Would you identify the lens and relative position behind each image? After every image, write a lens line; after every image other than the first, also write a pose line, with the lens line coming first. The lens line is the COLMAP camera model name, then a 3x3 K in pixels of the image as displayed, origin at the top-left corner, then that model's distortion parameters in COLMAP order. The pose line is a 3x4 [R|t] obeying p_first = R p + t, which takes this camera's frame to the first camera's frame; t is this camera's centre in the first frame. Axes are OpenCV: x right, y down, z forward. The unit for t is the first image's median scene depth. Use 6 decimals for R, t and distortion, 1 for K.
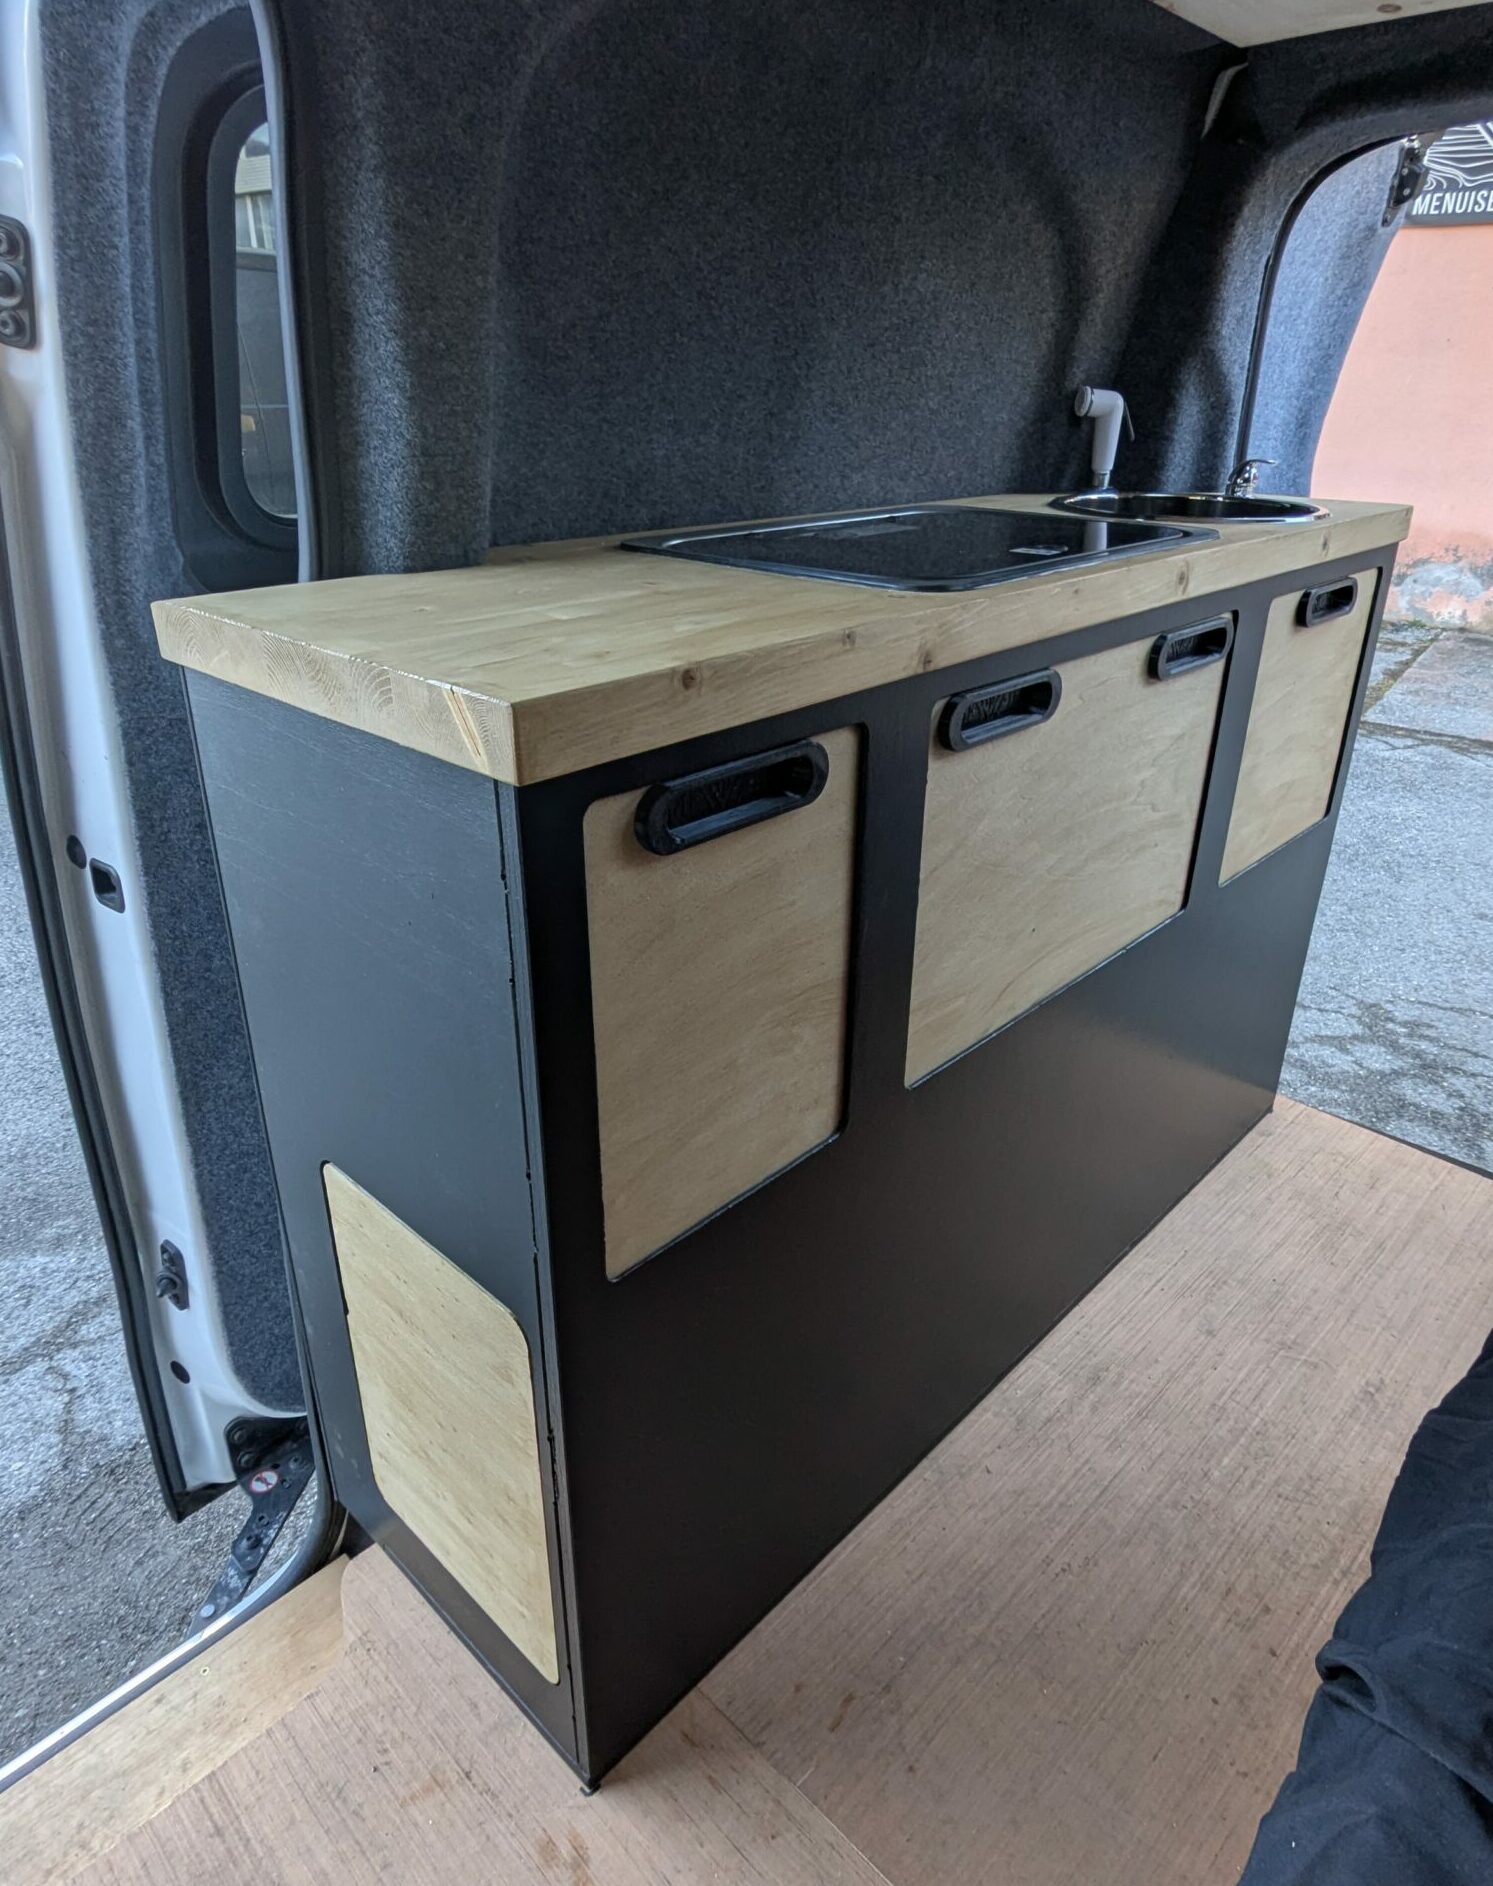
lens RADIAL K [[1206.3, 0, 741.1], [0, 1206.3, 936.1], [0, 0, 1]] dist [-0.004377, 0.004133]
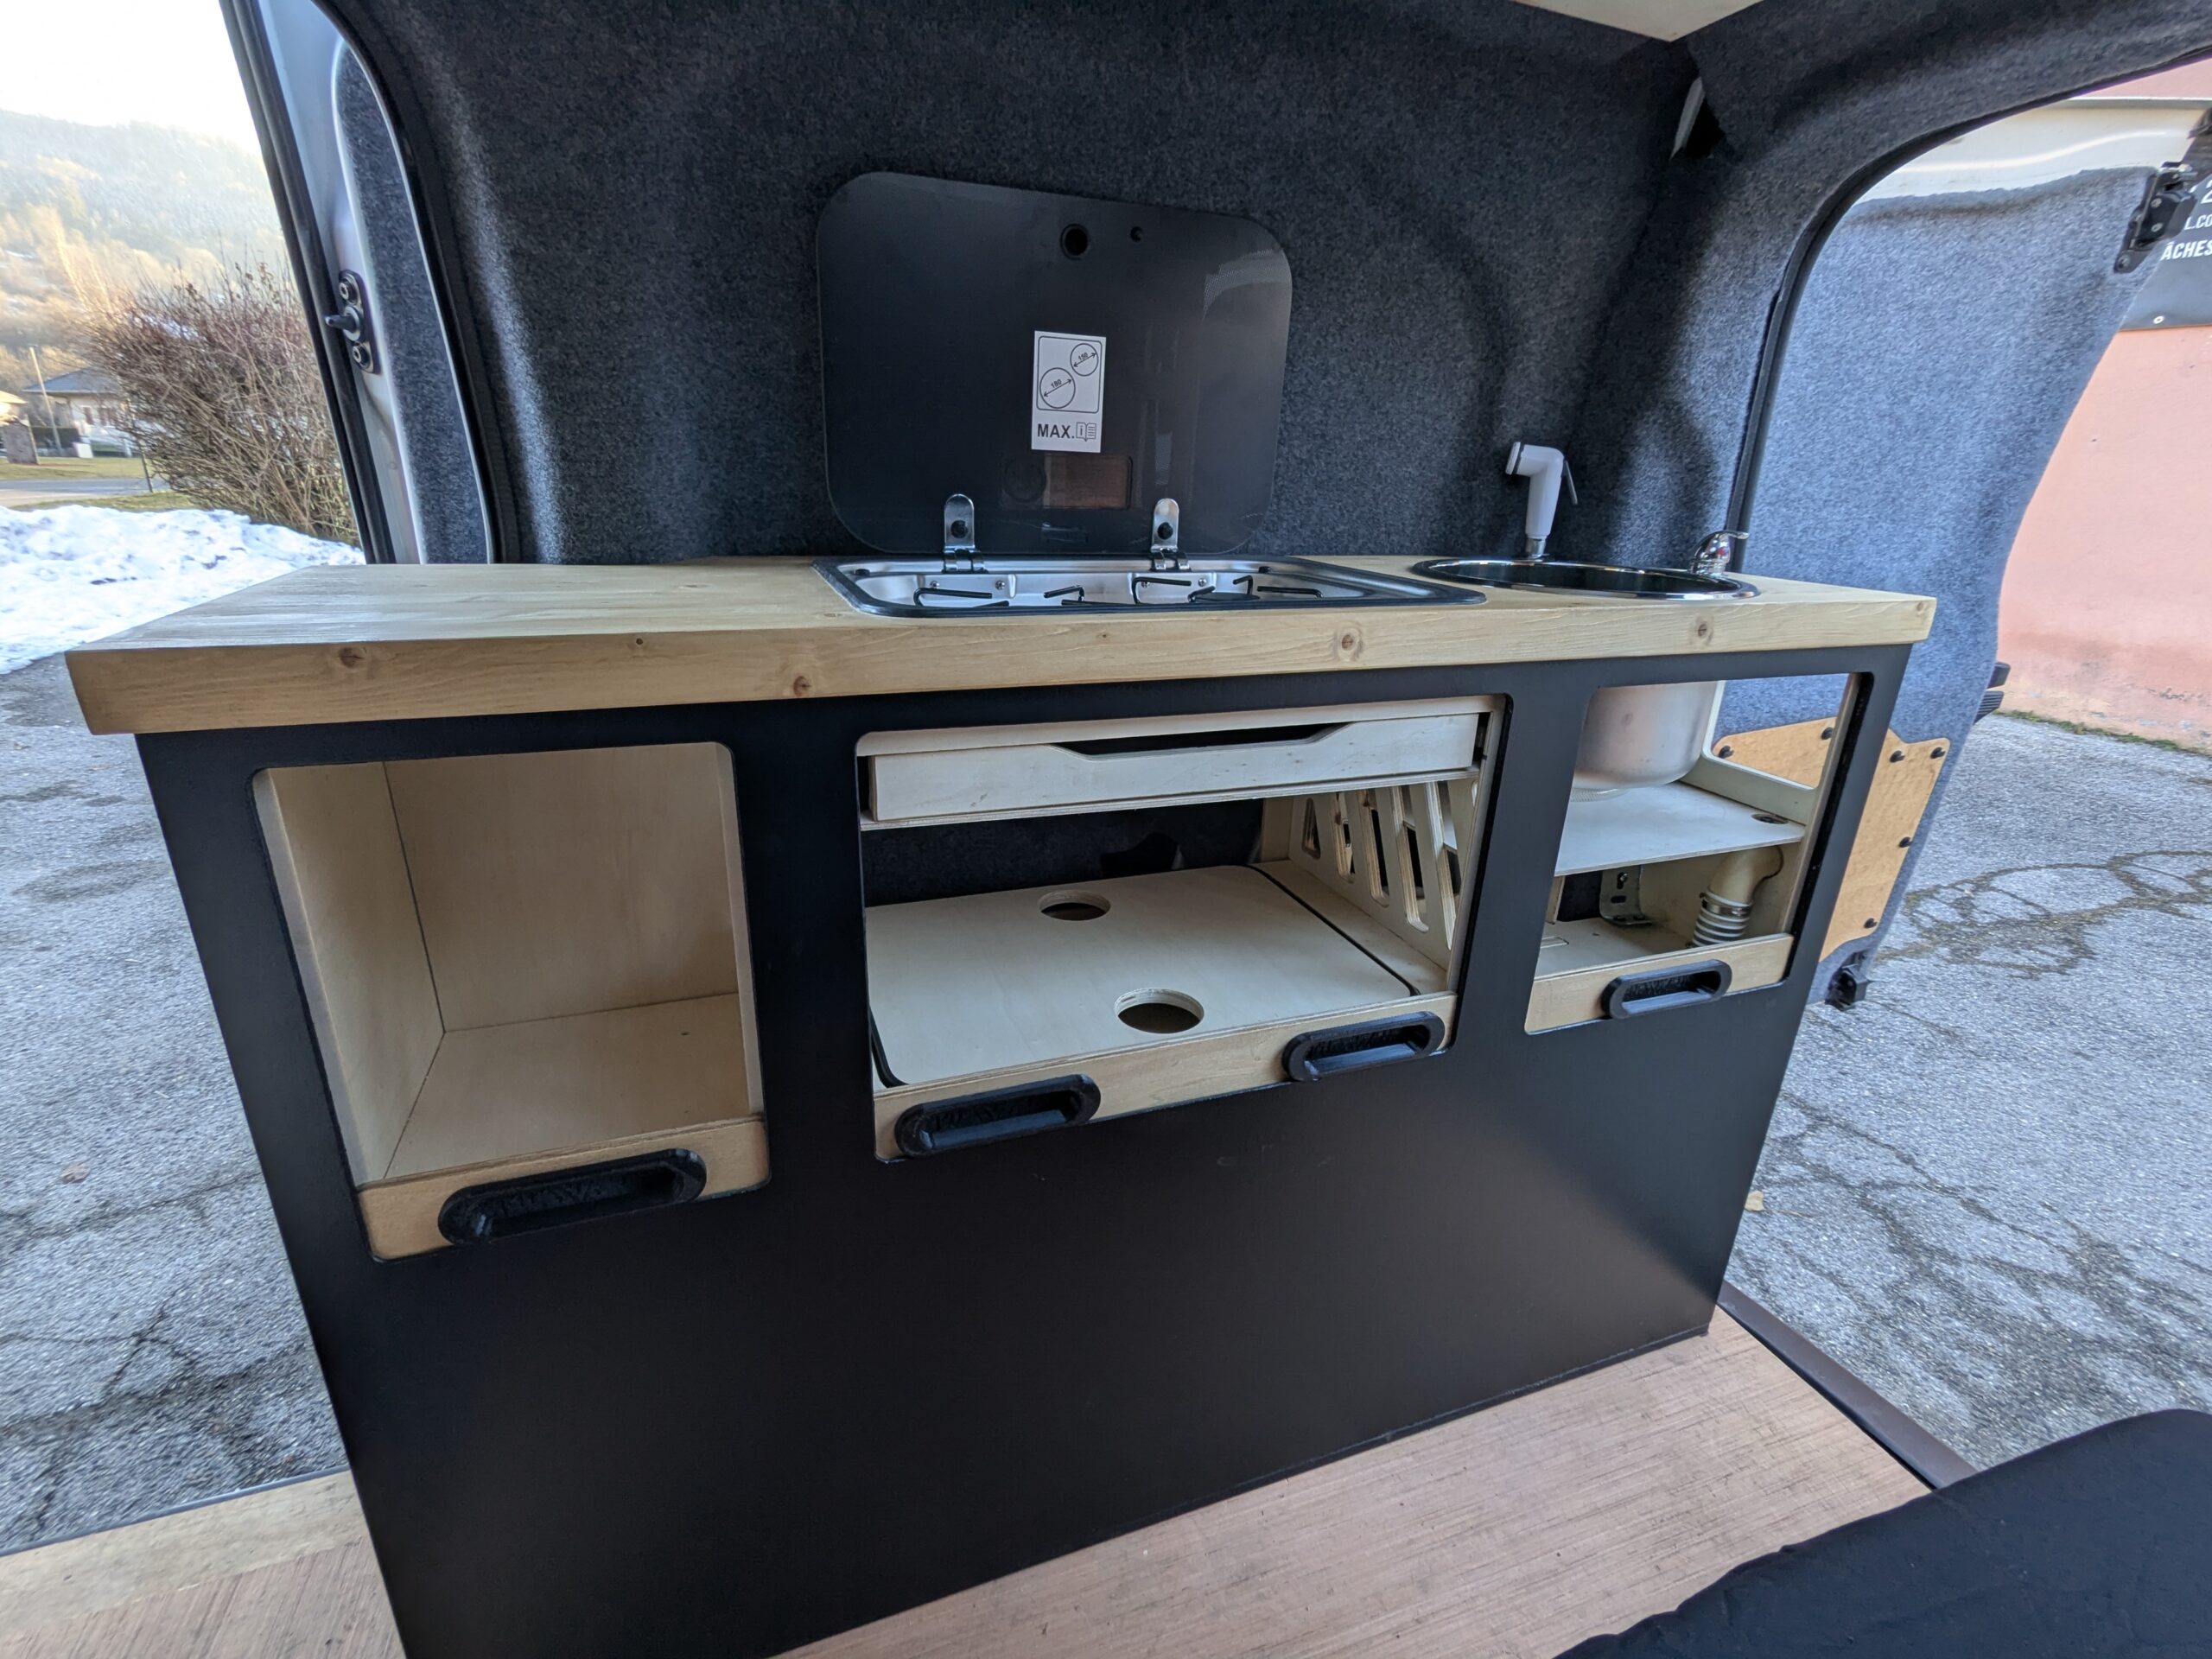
lens RADIAL K [[1029.3, 0, 1105.8], [0, 1029.3, 835.5], [0, 0, 1]] dist [-0.004618, 0.003258]
pose [[0.895538, 0.170311, -0.411103, 0.381101], [-0.208920, 0.976627, -0.050511, -0.071726], [0.392892, 0.131122, 0.910188, 0.231253]]
